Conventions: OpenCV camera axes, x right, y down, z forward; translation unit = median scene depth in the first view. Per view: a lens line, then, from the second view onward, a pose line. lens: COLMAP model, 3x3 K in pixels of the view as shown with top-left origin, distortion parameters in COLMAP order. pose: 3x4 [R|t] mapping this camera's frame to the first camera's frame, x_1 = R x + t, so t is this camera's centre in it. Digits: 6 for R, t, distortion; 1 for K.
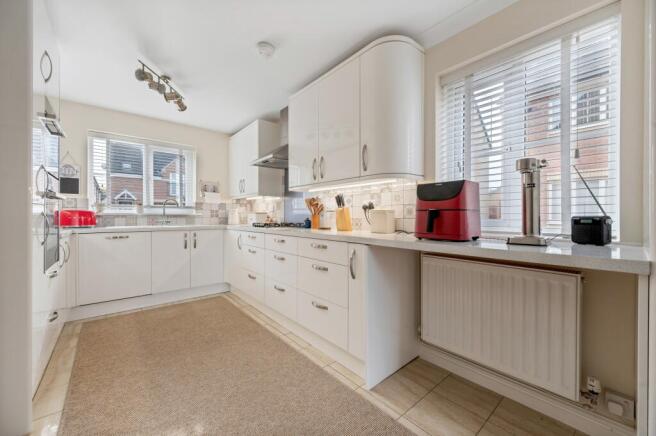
lens RADIAL K [[258.2, 0, 328.5], [0, 258.2, 218.3], [0, 0, 1]] dist [0.000027, -0.000015]
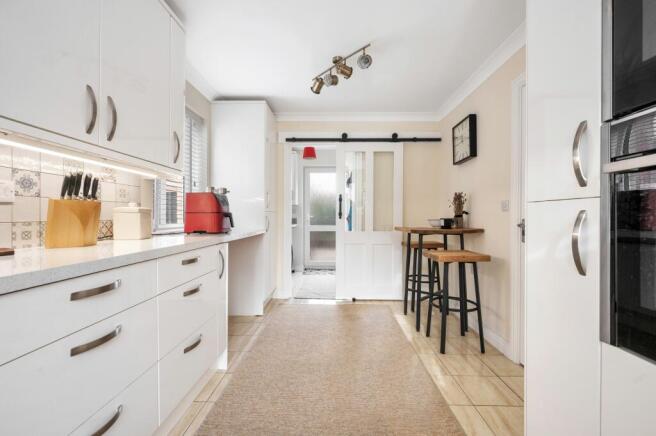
lens RADIAL K [[282.8, 0, 328.1], [0, 282.8, 219.5], [0, 0, 1]] dist [0.000028, -0.000001]
pose [[-0.744432, 0.003275, 0.667691, -0.522196], [0.008020, 0.999960, 0.004036, -0.000332], [-0.667650, 0.008359, -0.744428, 0.833661]]
